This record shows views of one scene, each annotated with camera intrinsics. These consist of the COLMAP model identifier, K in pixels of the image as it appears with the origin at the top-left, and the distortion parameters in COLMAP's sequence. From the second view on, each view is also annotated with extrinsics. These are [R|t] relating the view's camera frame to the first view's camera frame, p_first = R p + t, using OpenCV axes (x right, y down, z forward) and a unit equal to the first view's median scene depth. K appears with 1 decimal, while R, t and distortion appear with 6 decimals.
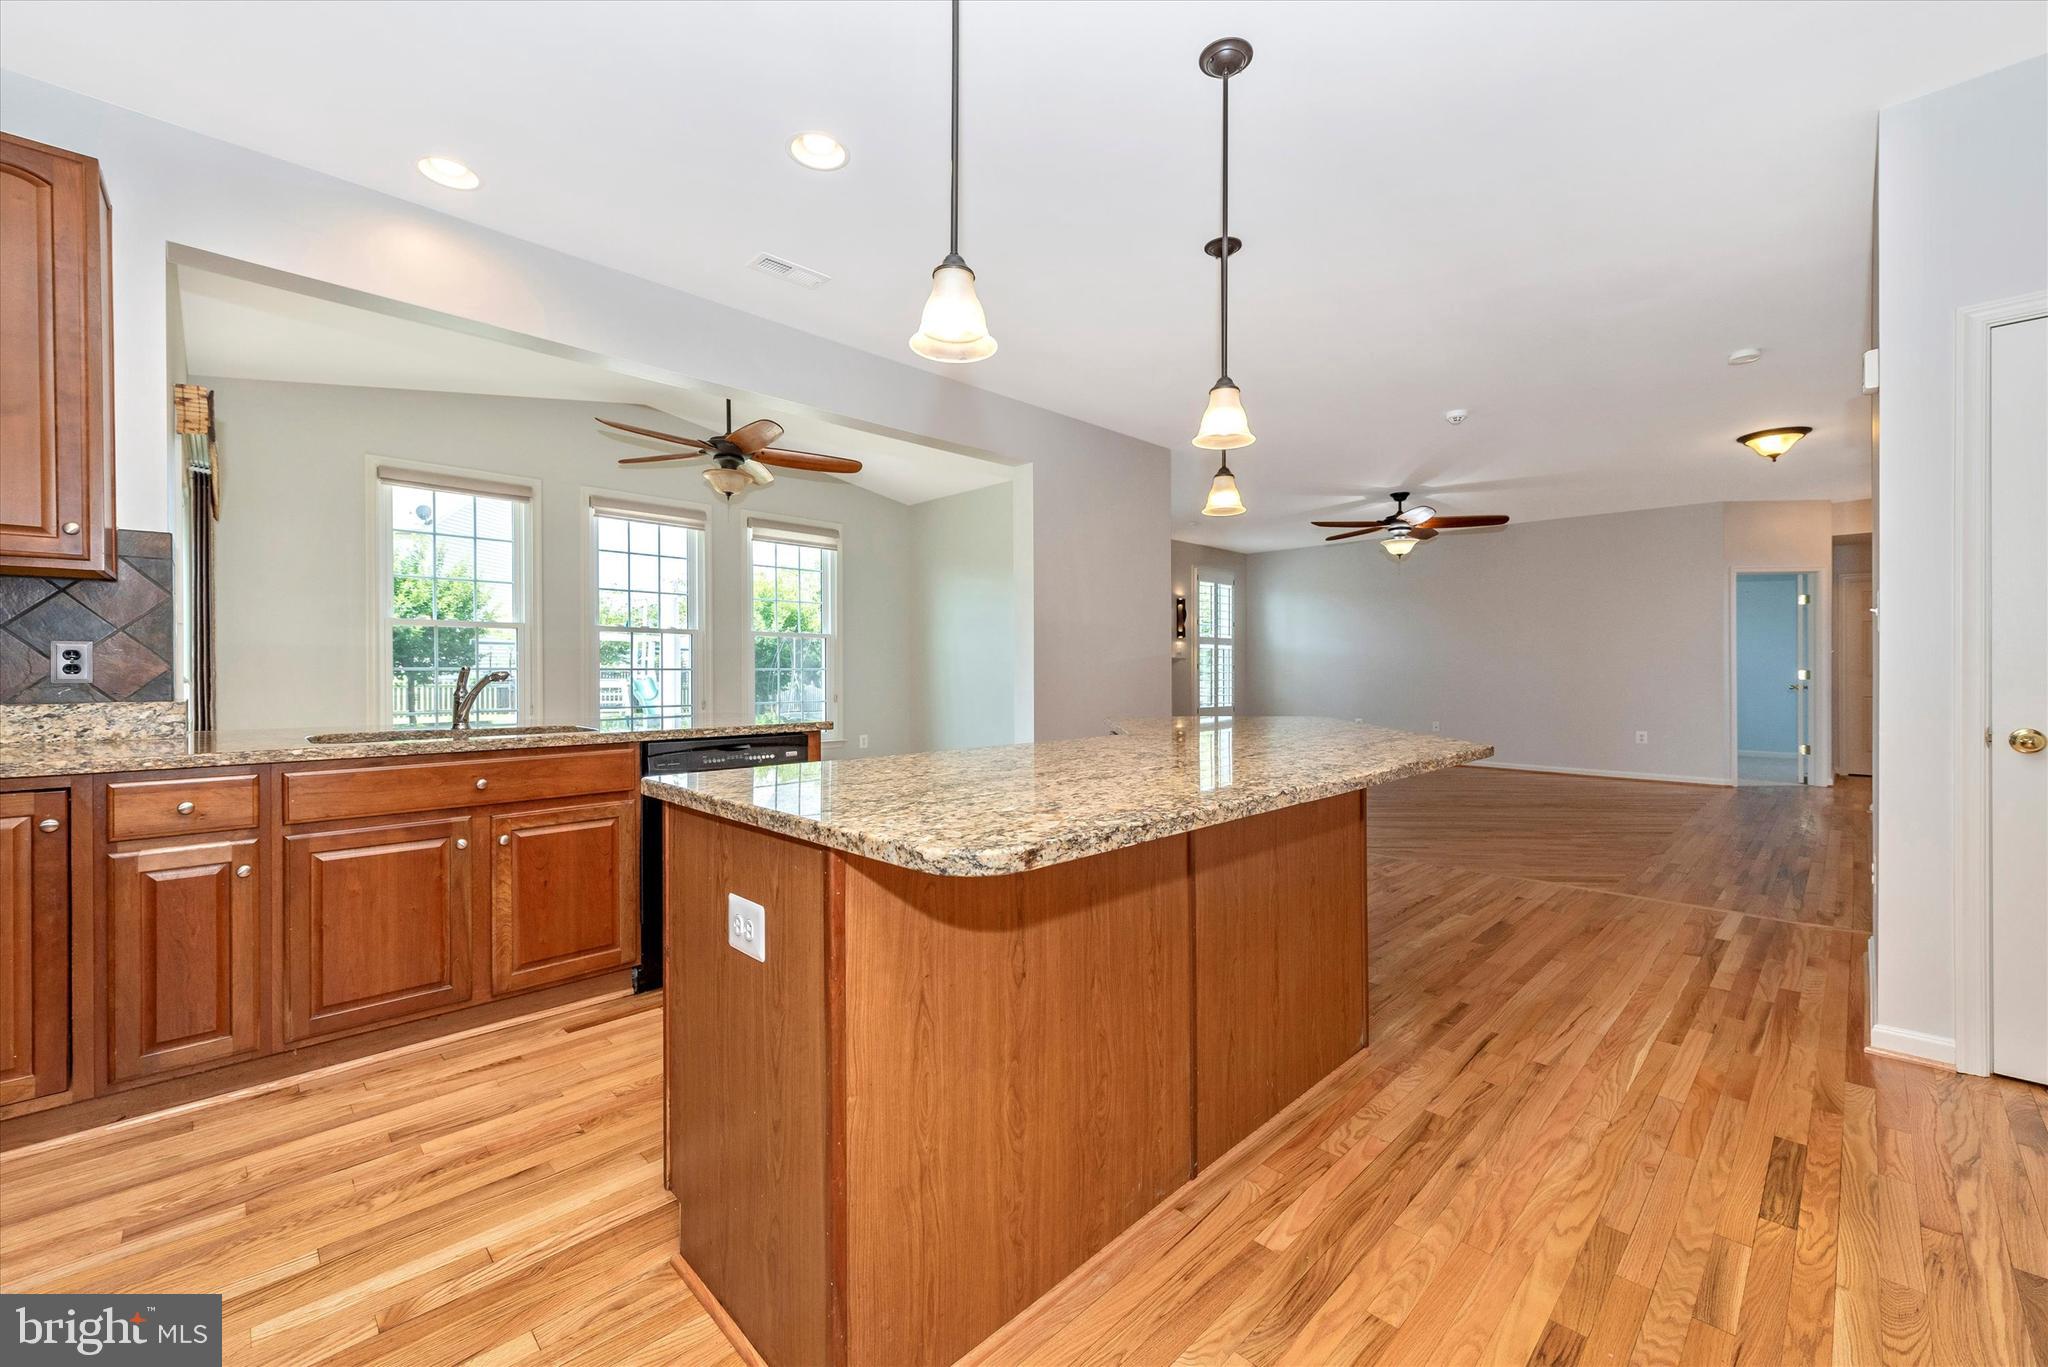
lens RADIAL K [[829.5, 0, 1037.3], [0, 829.5, 663.0], [0, 0, 1]] dist [0.005043, -0.000141]
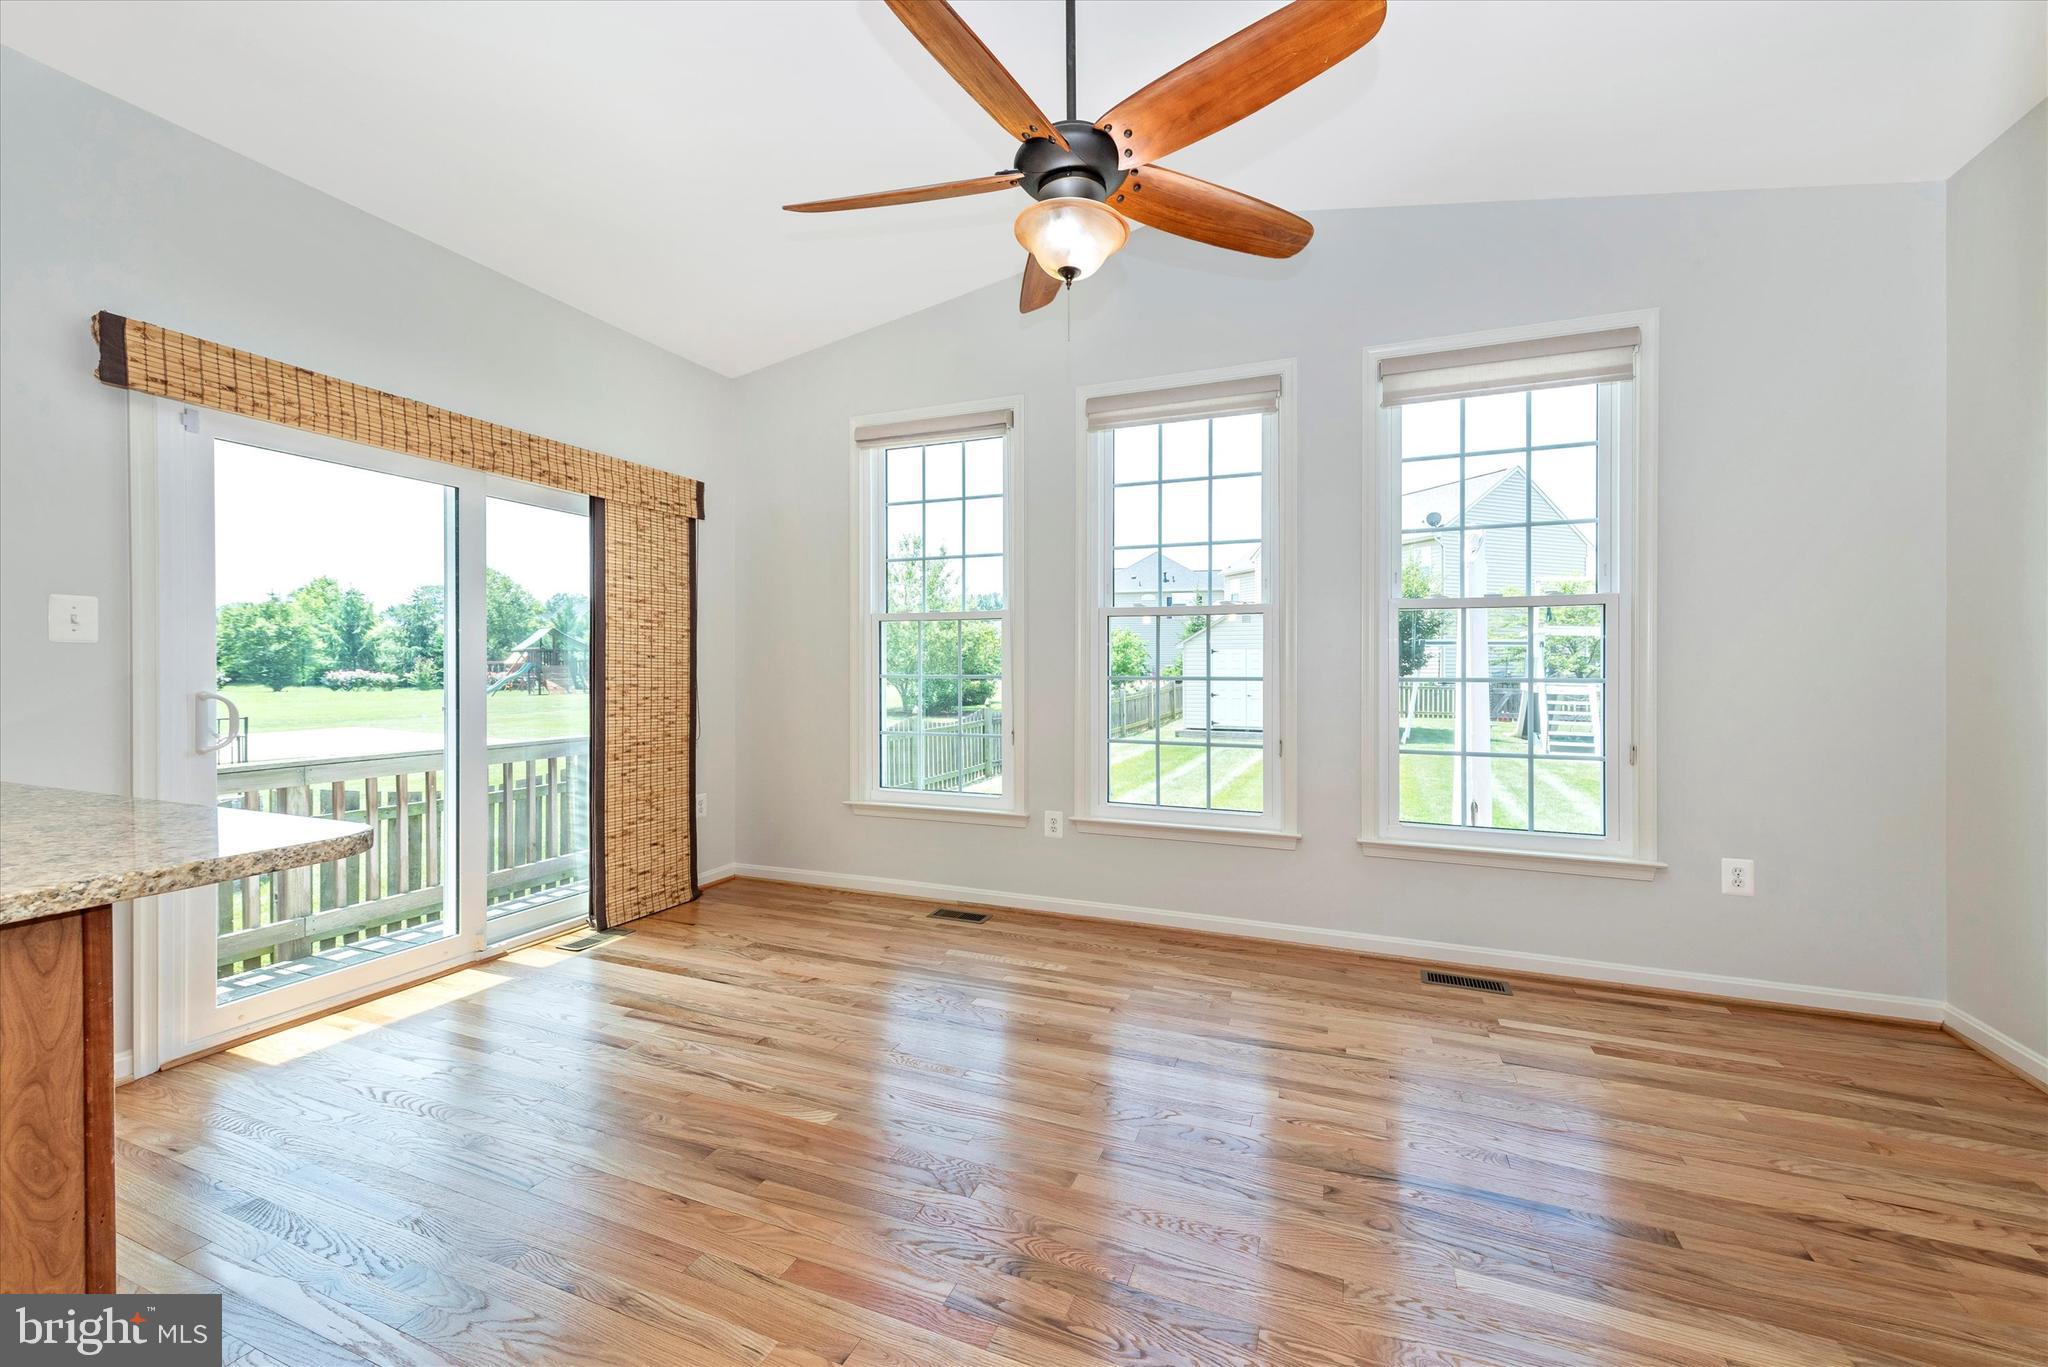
lens RADIAL K [[826.3, 0, 1020.1], [0, 826.3, 687.3], [0, 0, 1]] dist [0.008897, -0.000194]
pose [[0.379538, 0.018838, -0.924984, 0.035558], [0.004209, 0.999747, 0.022088, -0.001758], [0.925167, -0.012276, 0.379363, 1.735310]]
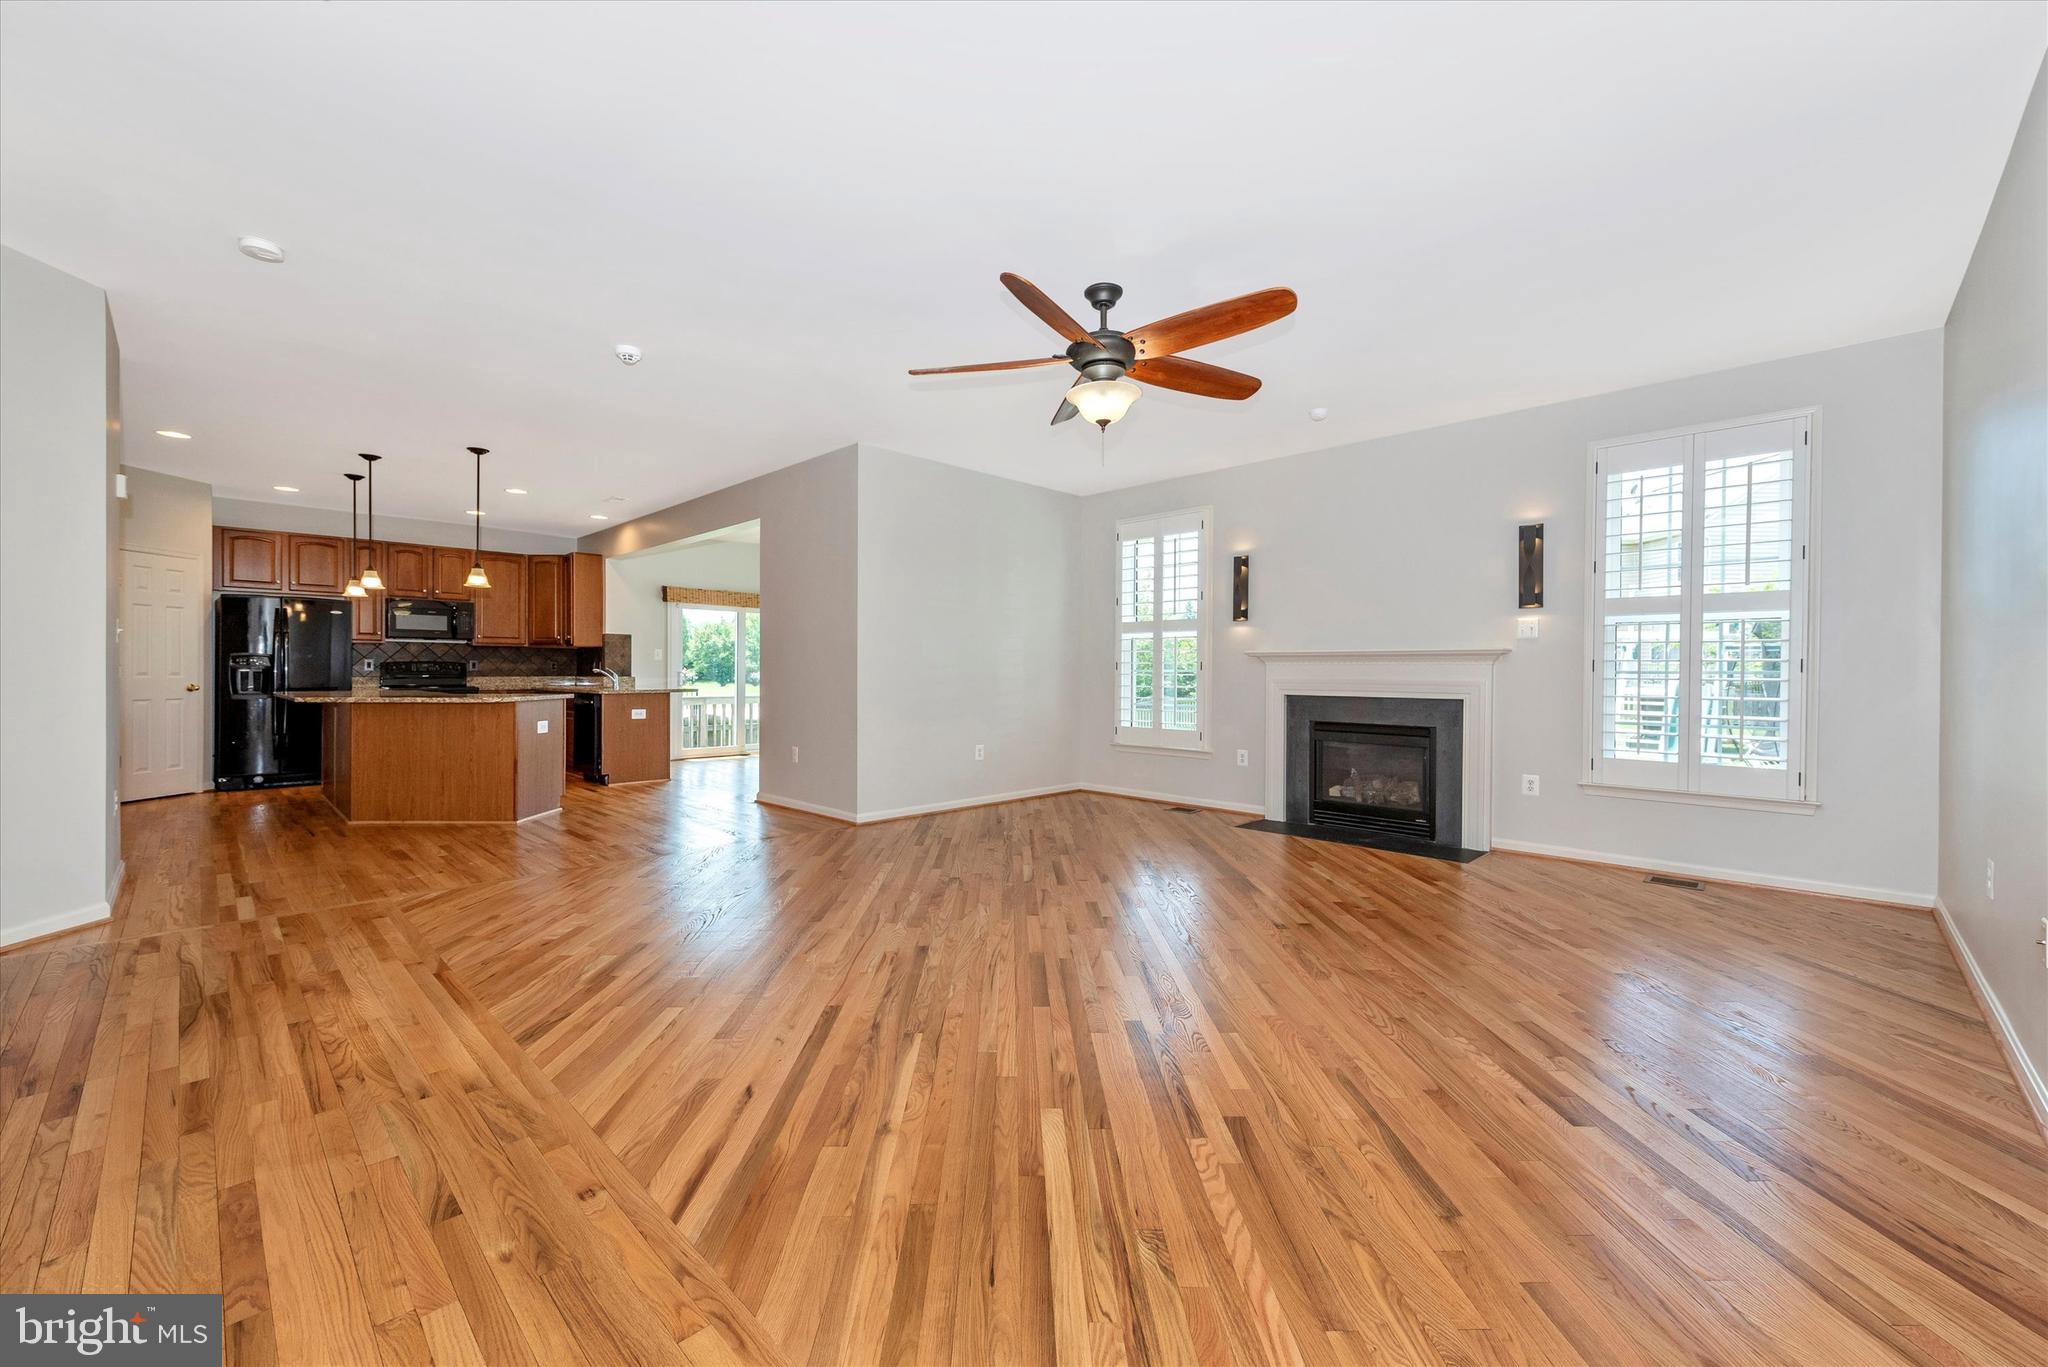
lens RADIAL K [[804.3, 0, 1028.9], [0, 804.3, 677.9], [0, 0, 1]] dist [-0.033039, 0.016434]
pose [[0.019786, 0.005654, -0.999788, 2.642977], [0.001770, 0.999982, 0.005690, 0.031526], [0.999803, -0.001882, 0.019776, 2.824707]]
